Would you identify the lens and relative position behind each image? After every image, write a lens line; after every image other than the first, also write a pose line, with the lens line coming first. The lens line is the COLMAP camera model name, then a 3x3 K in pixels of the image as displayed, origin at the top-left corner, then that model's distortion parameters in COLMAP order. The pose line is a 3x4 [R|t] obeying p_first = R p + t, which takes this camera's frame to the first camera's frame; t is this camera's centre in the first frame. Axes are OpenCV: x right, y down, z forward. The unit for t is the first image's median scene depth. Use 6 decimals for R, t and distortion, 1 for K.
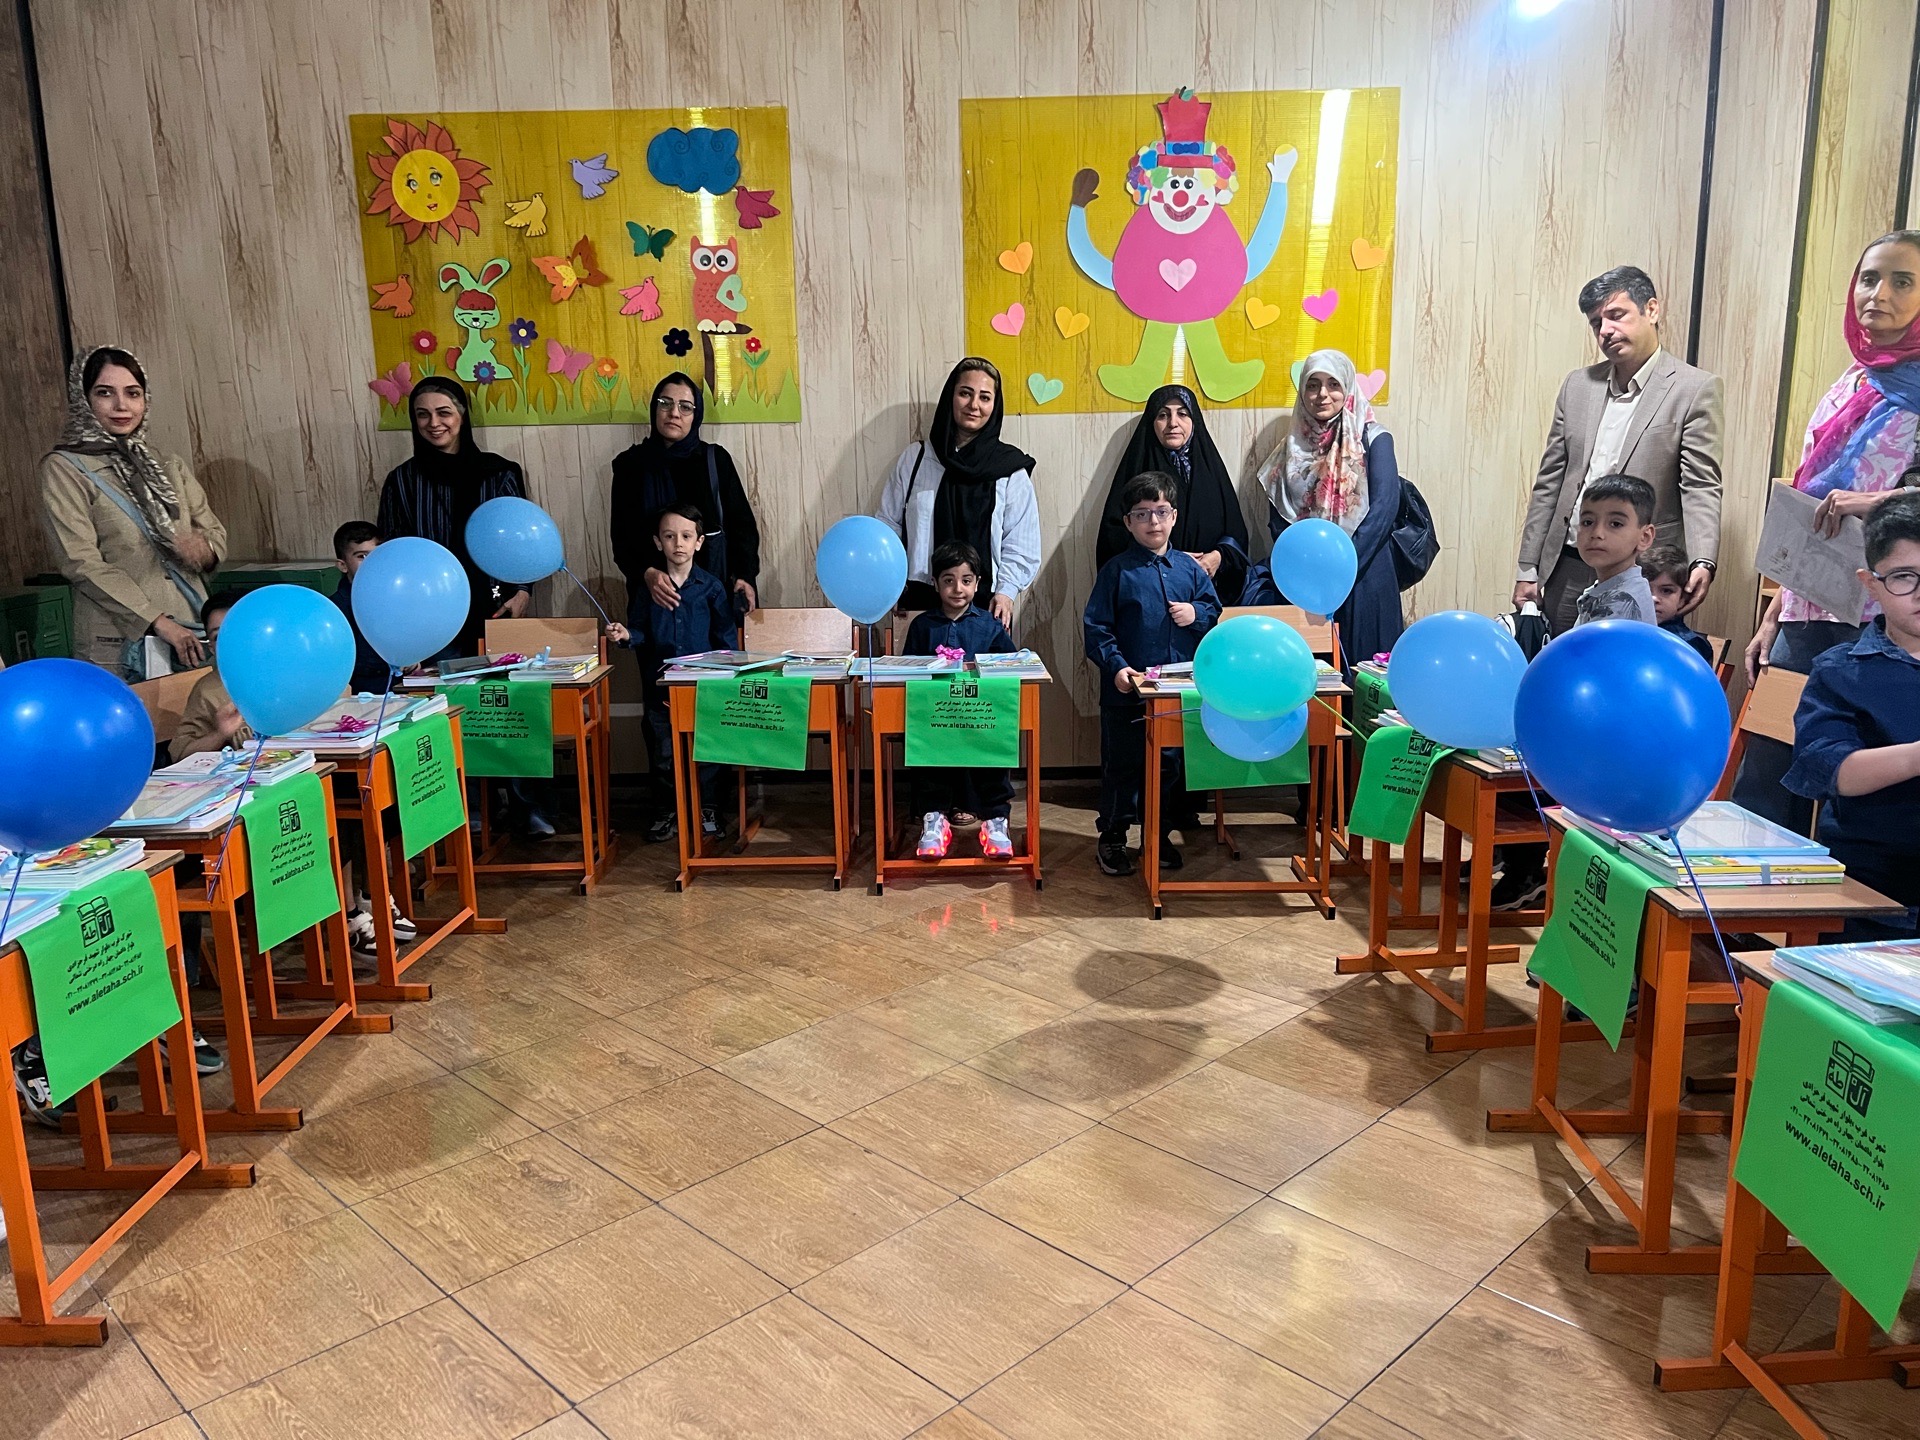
lens RADIAL K [[1496.5, 0, 955.5], [0, 1496.5, 761.2], [0, 0, 1]] dist [0.076046, -0.080532]
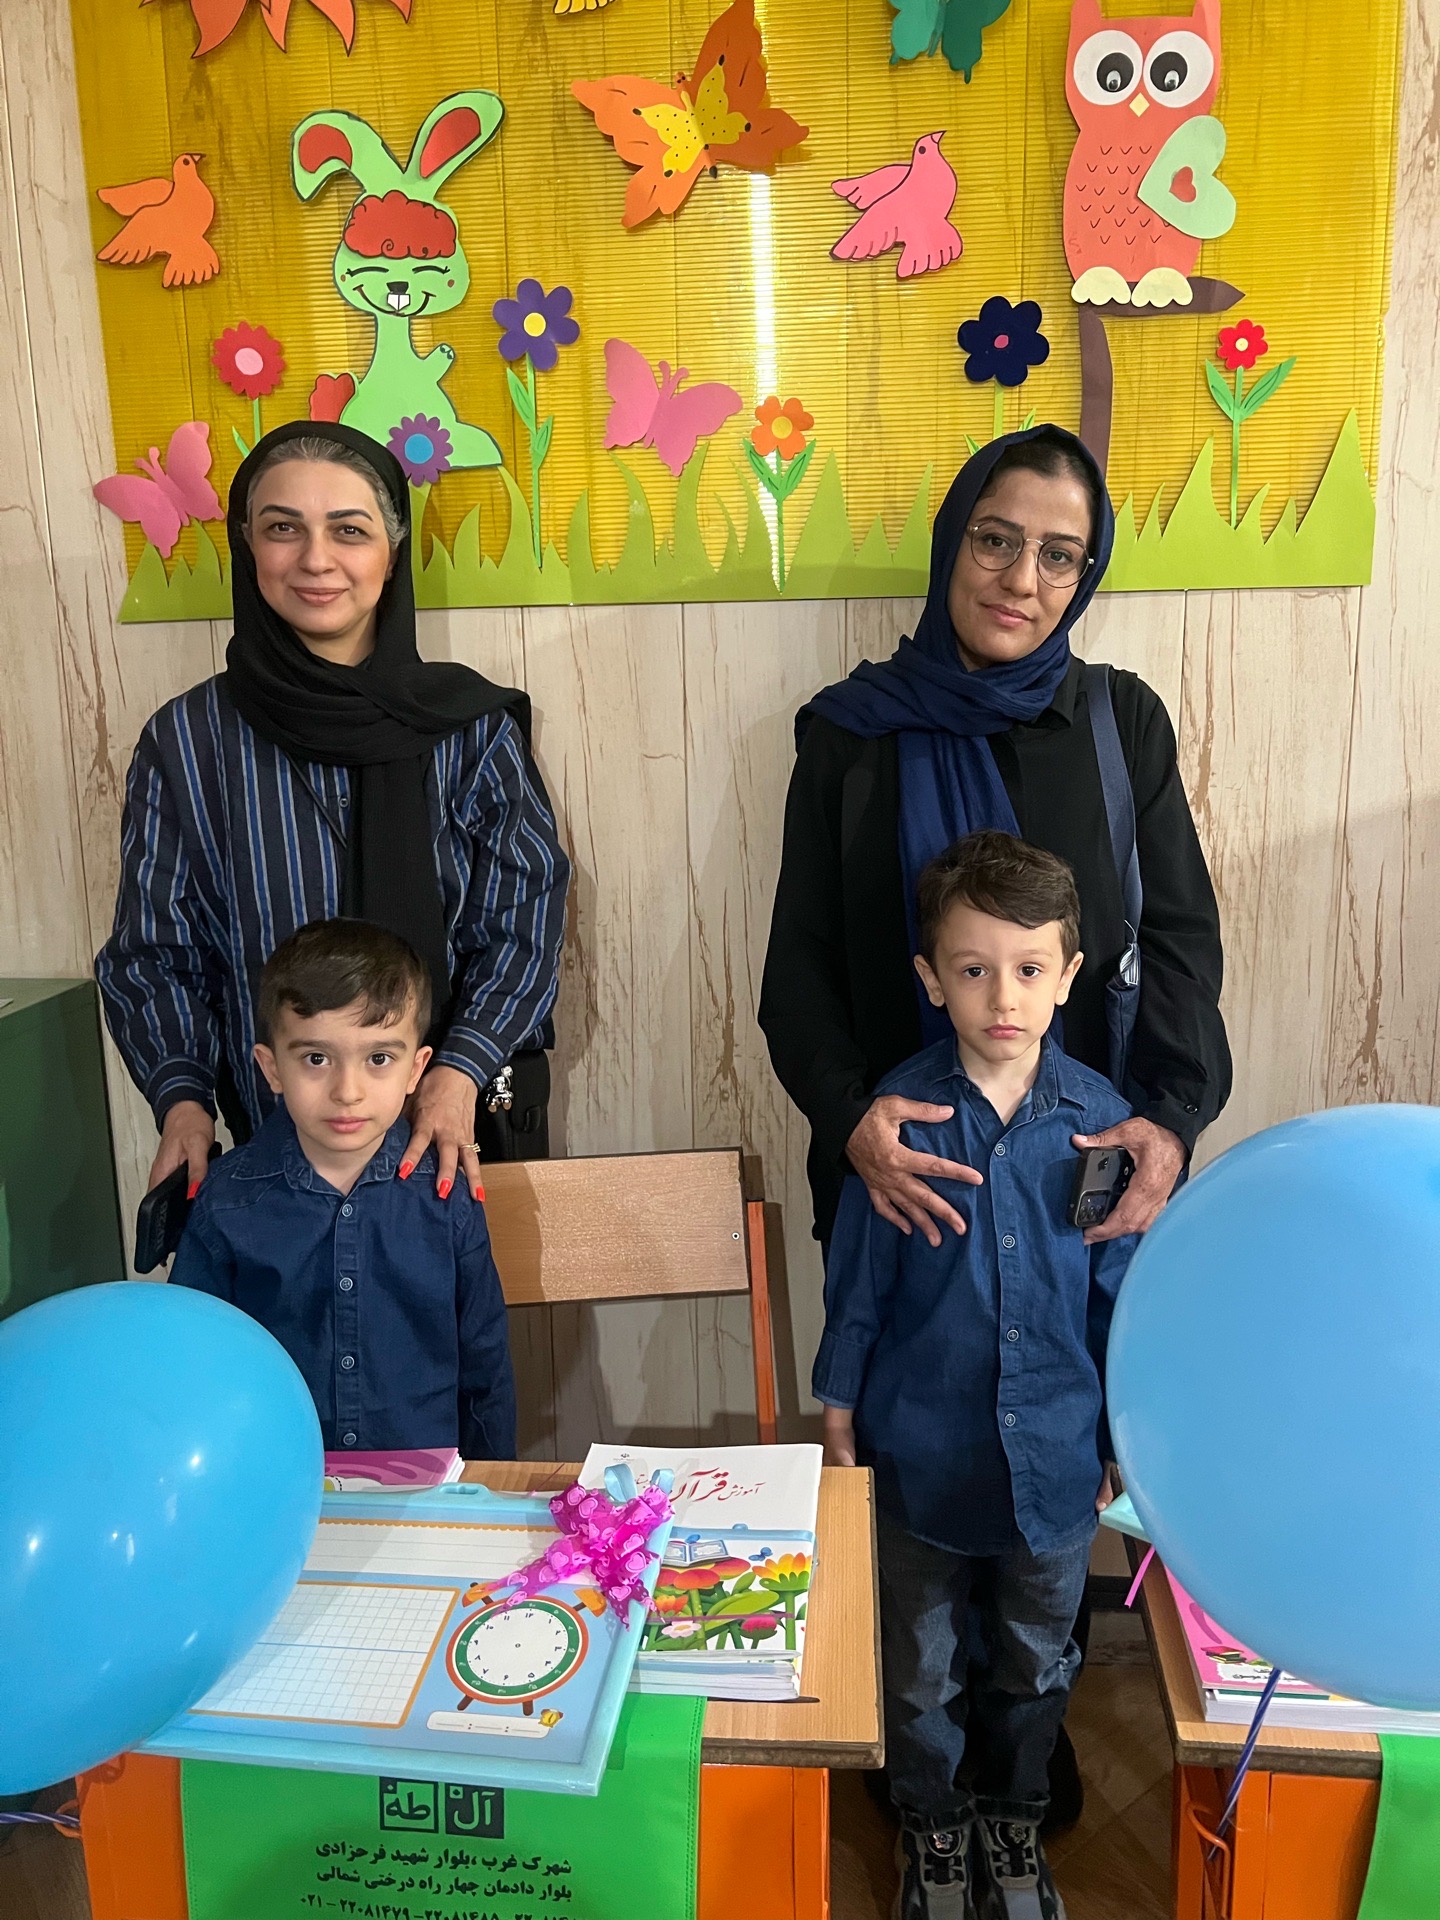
lens RADIAL K [[1515.6, 0, 726.5], [0, 1515.6, 1006.2], [0, 0, 1]] dist [0.051500, -0.083242]
pose [[0.996313, 0.018478, -0.083785, -0.217354], [-0.016346, 0.999527, 0.026057, -0.146144], [0.084226, -0.024592, 0.996143, 0.678467]]
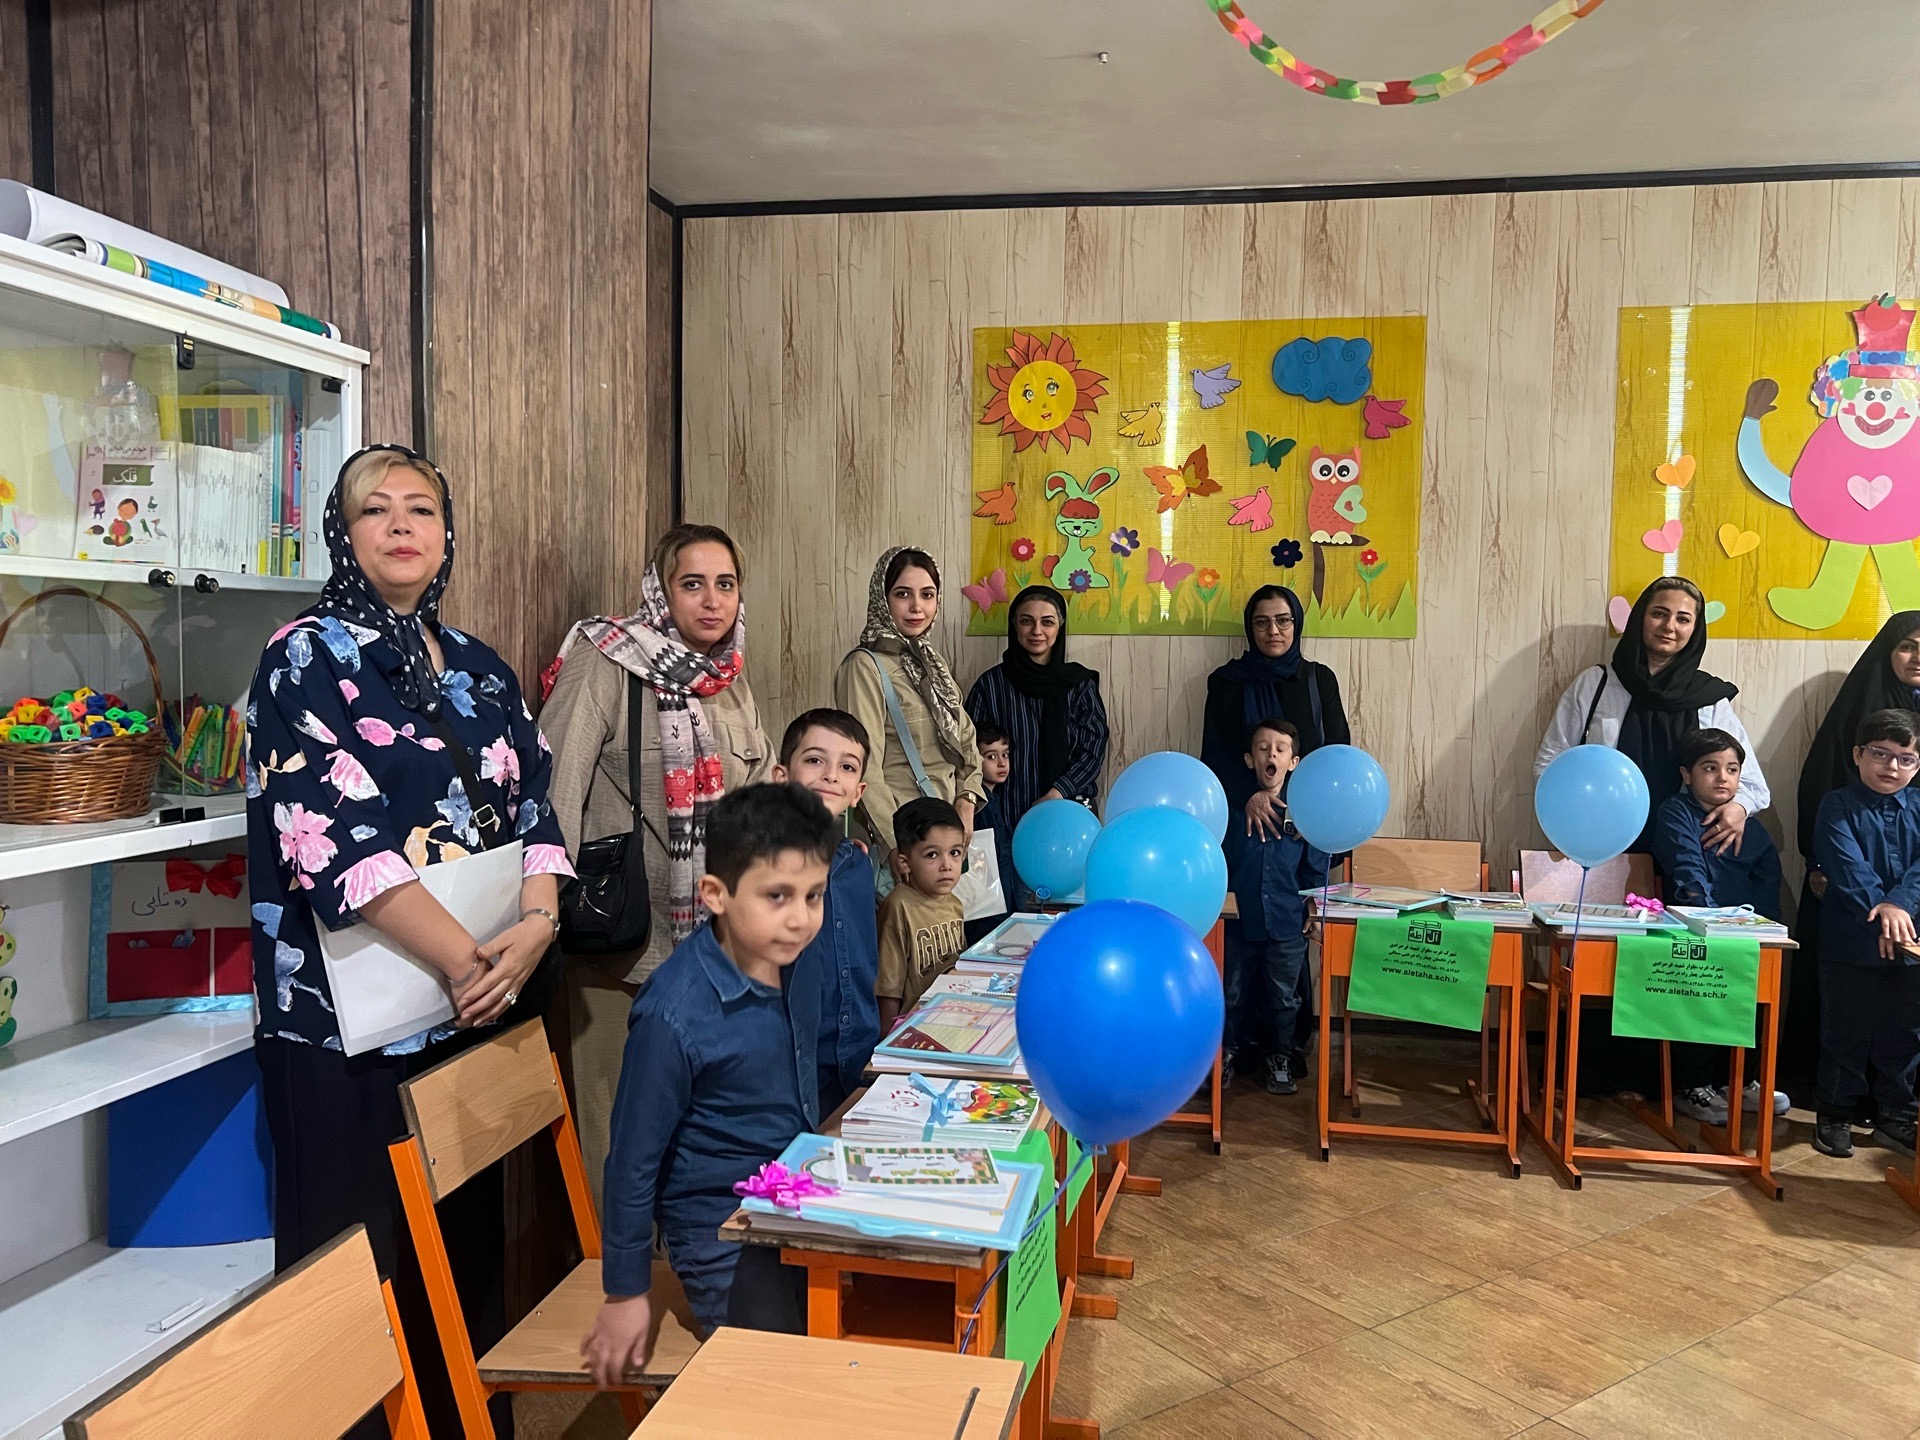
lens RADIAL K [[1496.5, 0, 955.5], [0, 1496.5, 761.2], [0, 0, 1]] dist [0.076046, -0.080532]
pose [[0.988393, 0.045640, -0.144902, -0.251655], [-0.065162, 0.988974, -0.132979, -0.010670], [0.137235, 0.140878, 0.980469, 0.067937]]
